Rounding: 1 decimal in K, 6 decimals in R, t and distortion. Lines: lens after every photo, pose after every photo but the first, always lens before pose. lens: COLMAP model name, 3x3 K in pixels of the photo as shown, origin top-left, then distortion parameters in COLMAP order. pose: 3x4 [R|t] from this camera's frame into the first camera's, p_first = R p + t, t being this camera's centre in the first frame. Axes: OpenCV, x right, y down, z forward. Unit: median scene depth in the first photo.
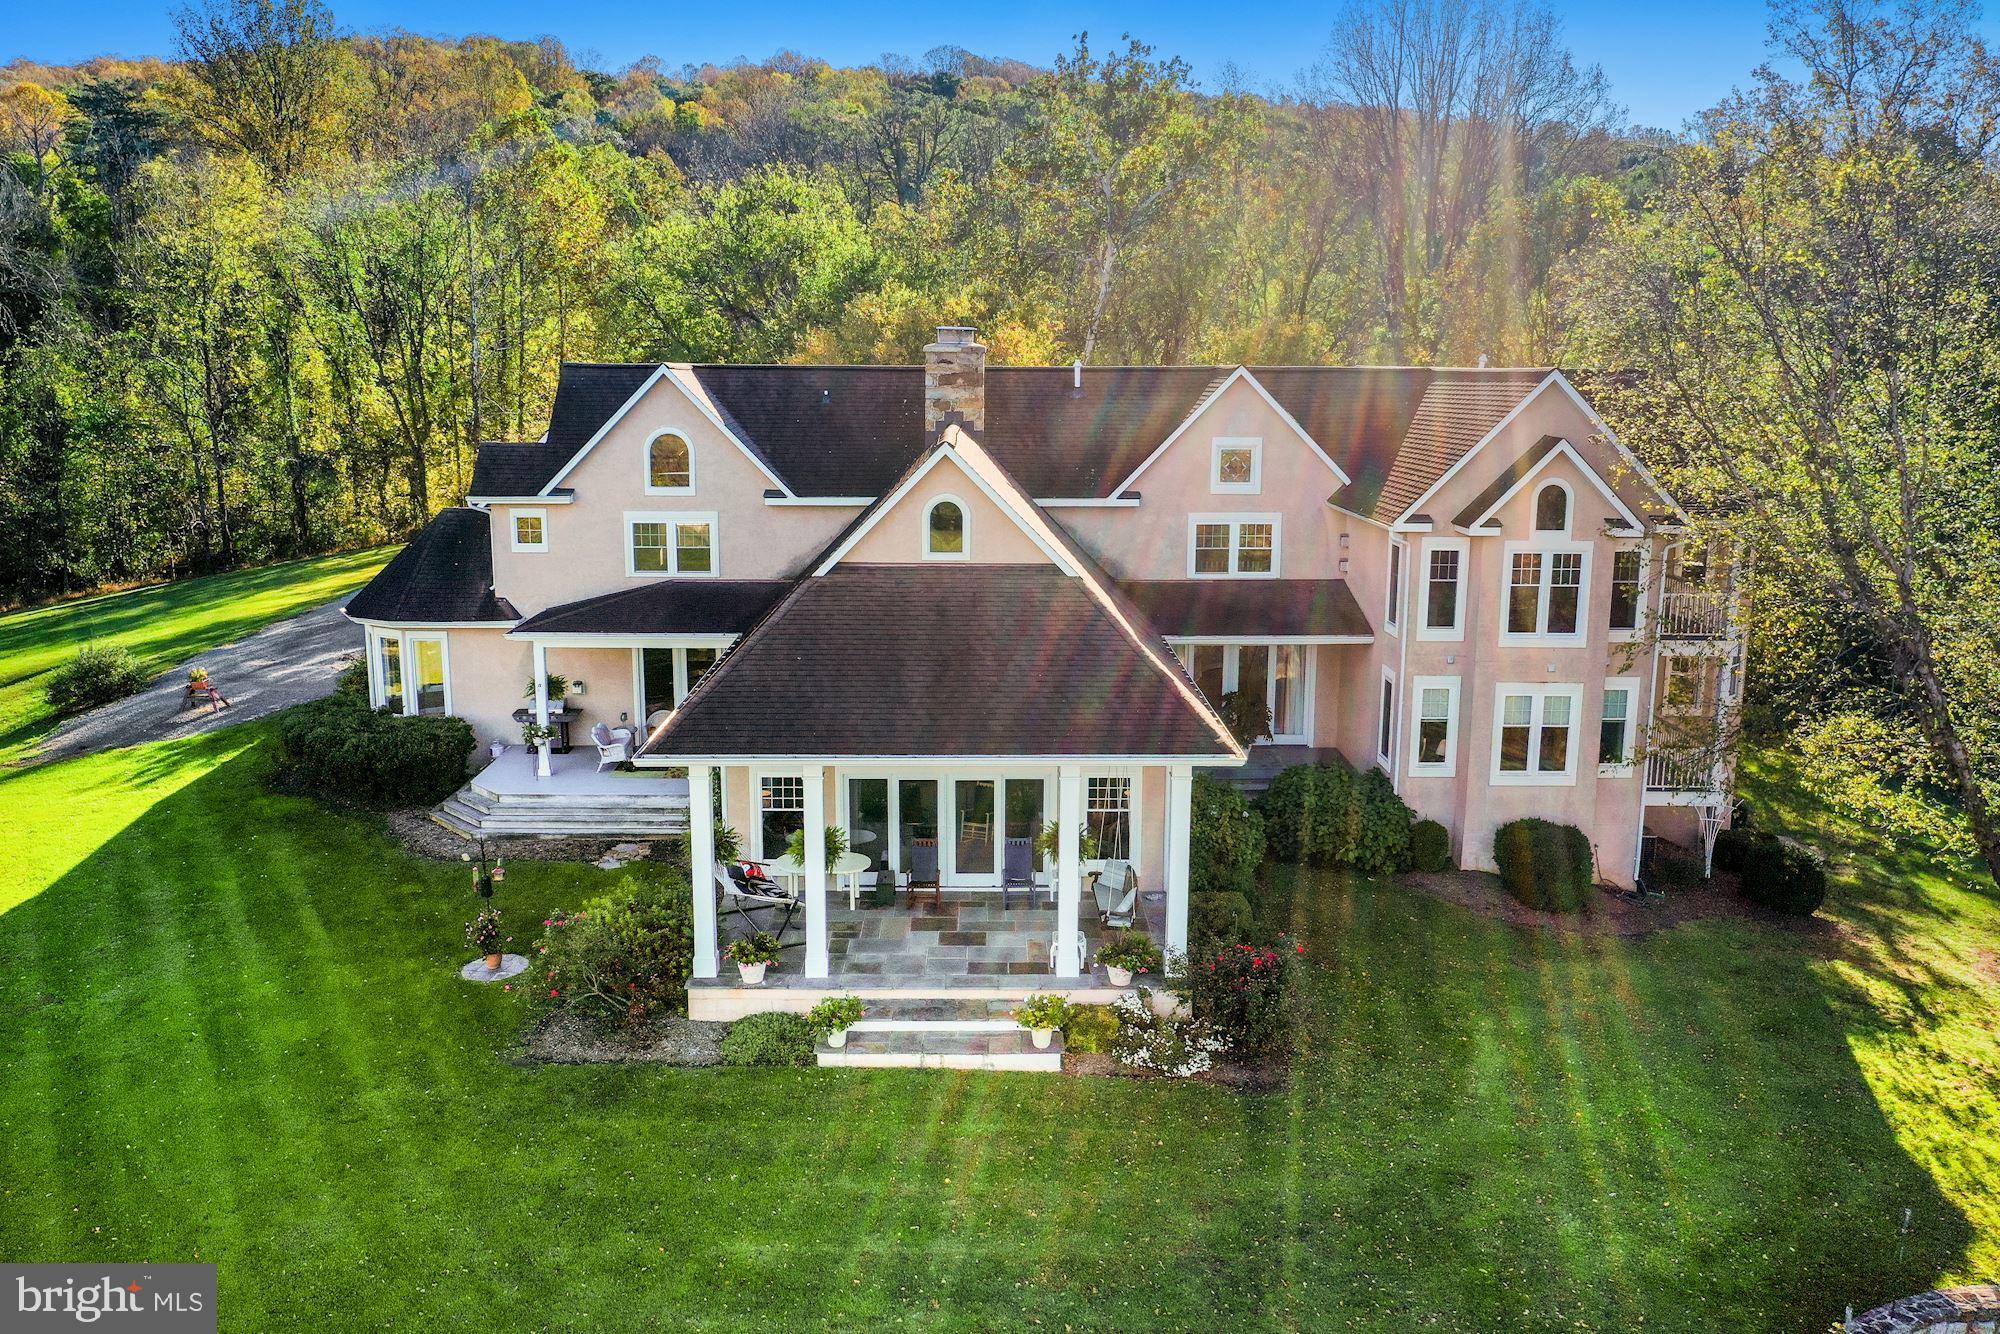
lens RADIAL K [[1567.2, 0, 987.6], [0, 1567.2, 663.6], [0, 0, 1]] dist [-0.008504, -0.009180]
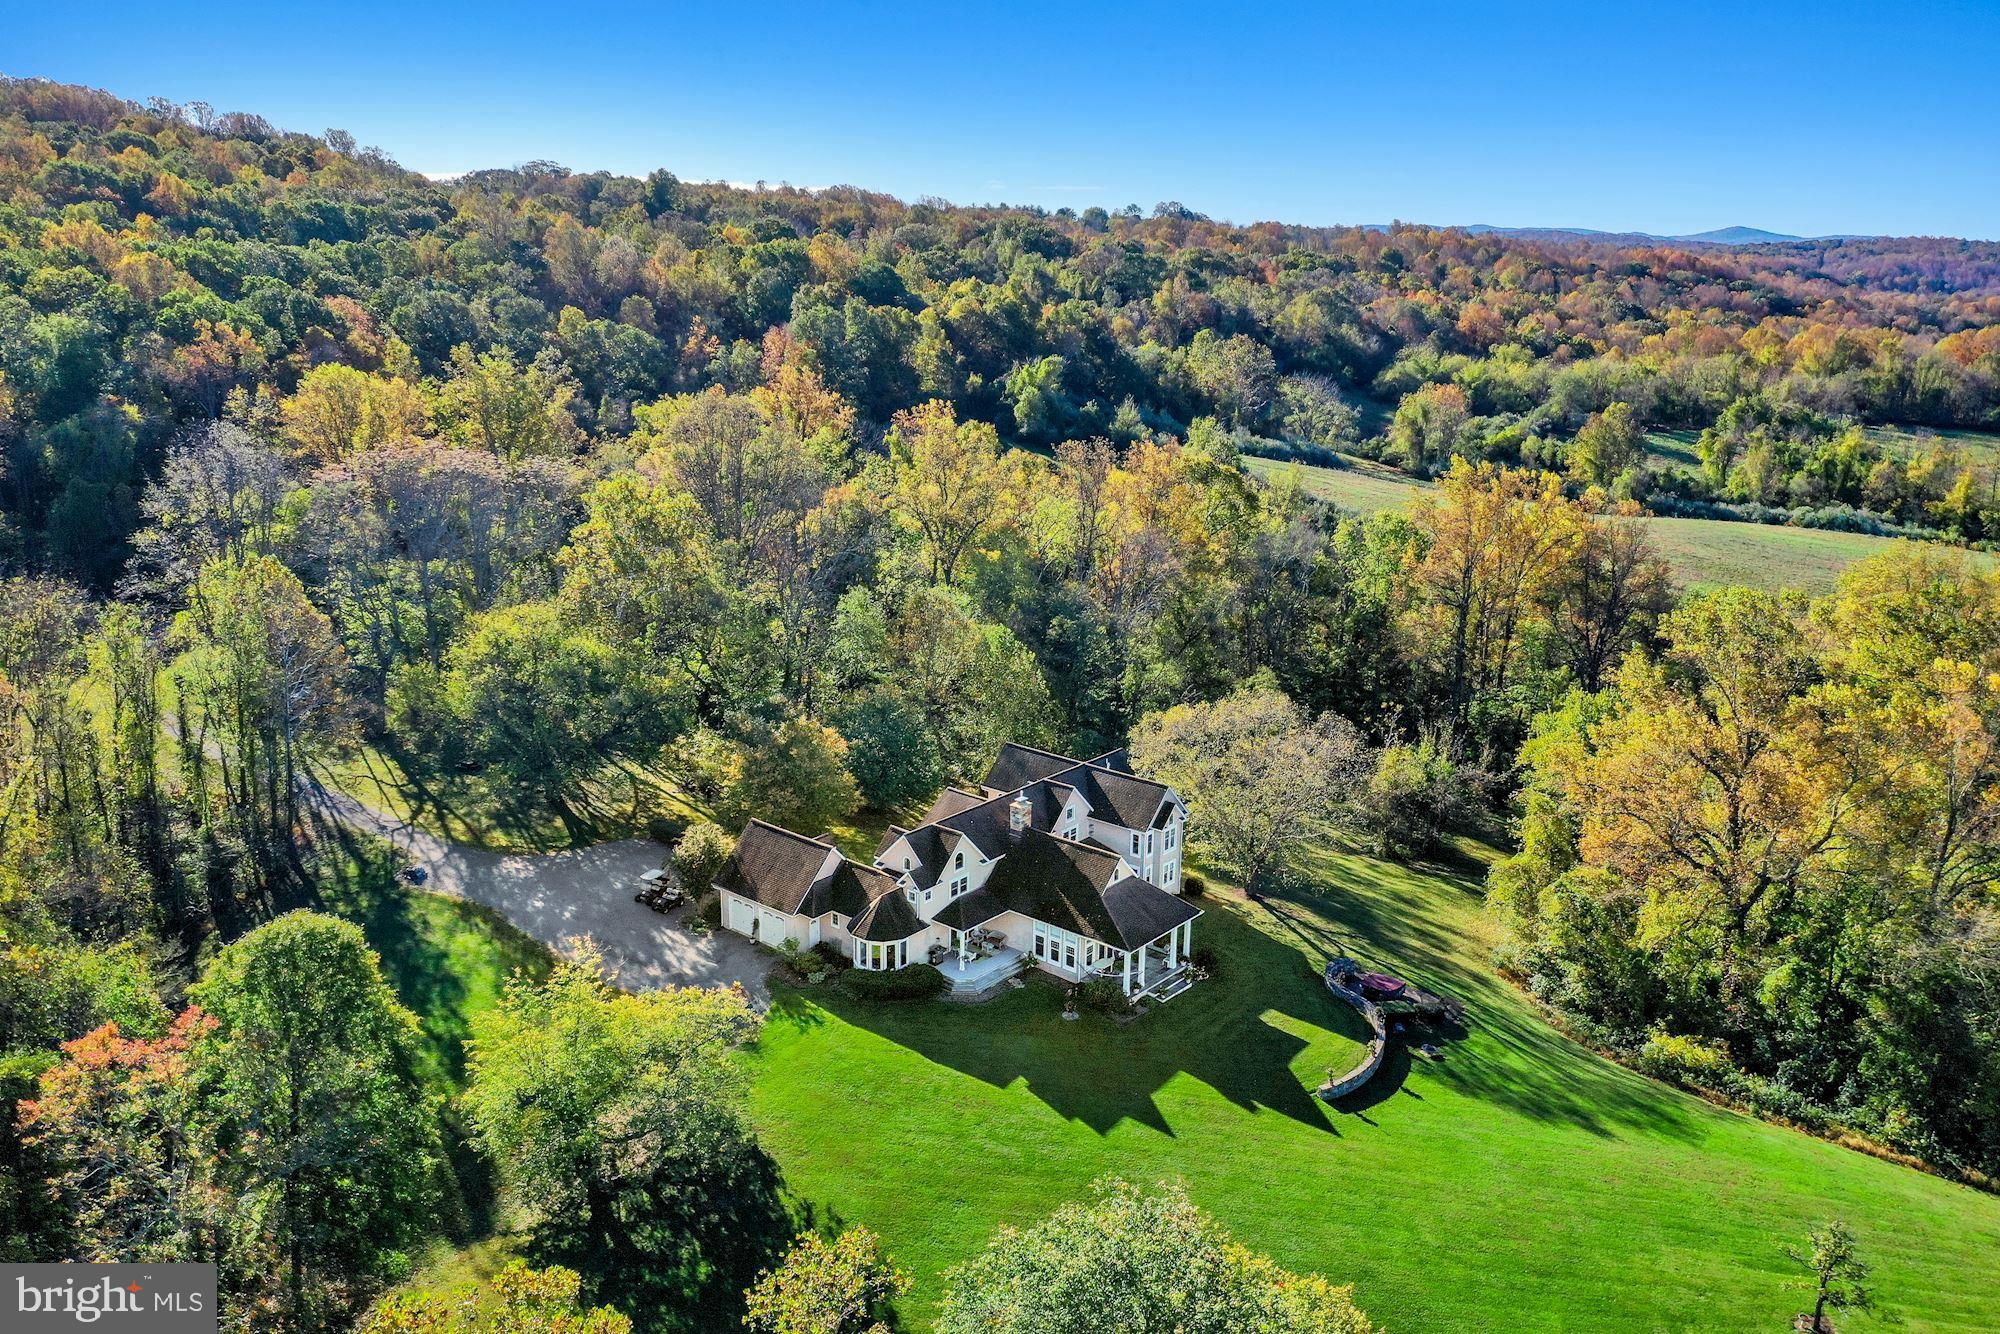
lens RADIAL K [[1567.2, 0, 1009.9], [0, 1567.2, 677.6], [0, 0, 1]] dist [-0.008504, -0.009180]
pose [[0.640188, -0.204305, 0.740553, -2.693280], [0.127292, 0.978873, 0.160013, -1.104433], [-0.757599, -0.008172, 0.652669, -1.262115]]
